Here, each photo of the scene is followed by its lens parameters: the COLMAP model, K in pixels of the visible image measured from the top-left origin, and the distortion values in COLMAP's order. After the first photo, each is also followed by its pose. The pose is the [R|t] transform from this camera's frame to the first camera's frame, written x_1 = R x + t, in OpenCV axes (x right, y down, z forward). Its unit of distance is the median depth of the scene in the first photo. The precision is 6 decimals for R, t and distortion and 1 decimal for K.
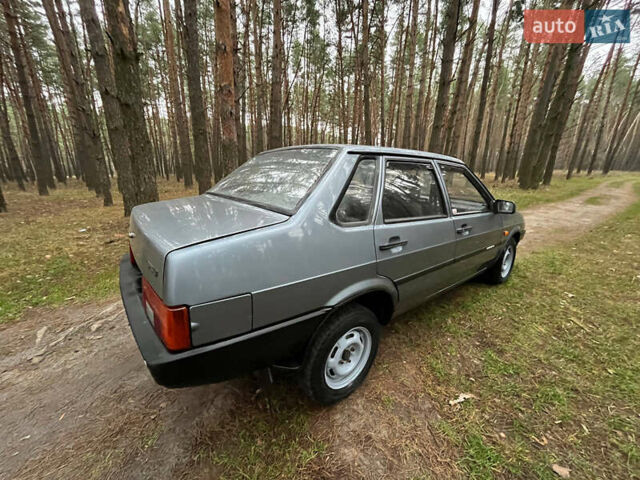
lens RADIAL K [[253.5, 0, 328.0], [0, 253.5, 236.6], [0, 0, 1]] dist [-0.001642, -0.000021]
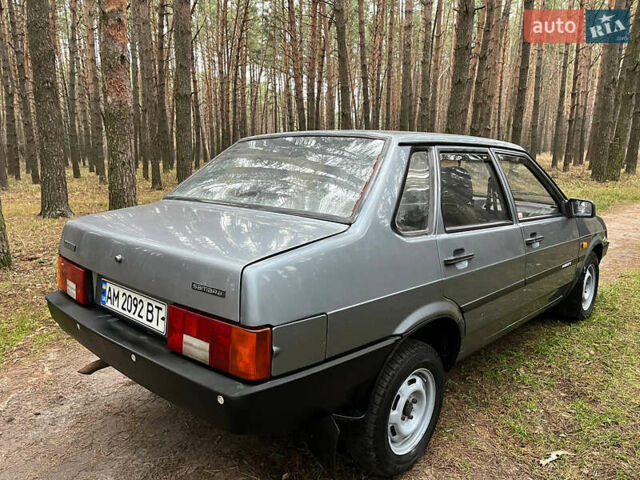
lens RADIAL K [[462.2, 0, 338.9], [0, 462.2, 242.4], [0, 0, 1]] dist [0.084319, -0.119911]
pose [[0.988774, -0.035075, 0.145243, -0.285763], [0.044400, 0.997121, -0.061469, 0.048224], [-0.142669, 0.067228, 0.987485, -0.337077]]
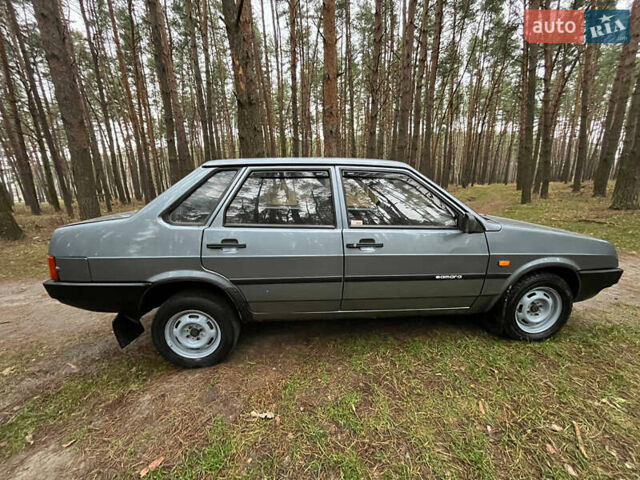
lens RADIAL K [[260.4, 0, 320.0], [0, 260.4, 240.0], [0, 0, 1]] dist [-0.000225, 0.000123]
pose [[0.847840, 0.105766, -0.519596, 1.088127], [-0.124180, 0.992259, -0.000651, -0.039146], [0.515506, 0.065075, 0.854412, 0.202450]]
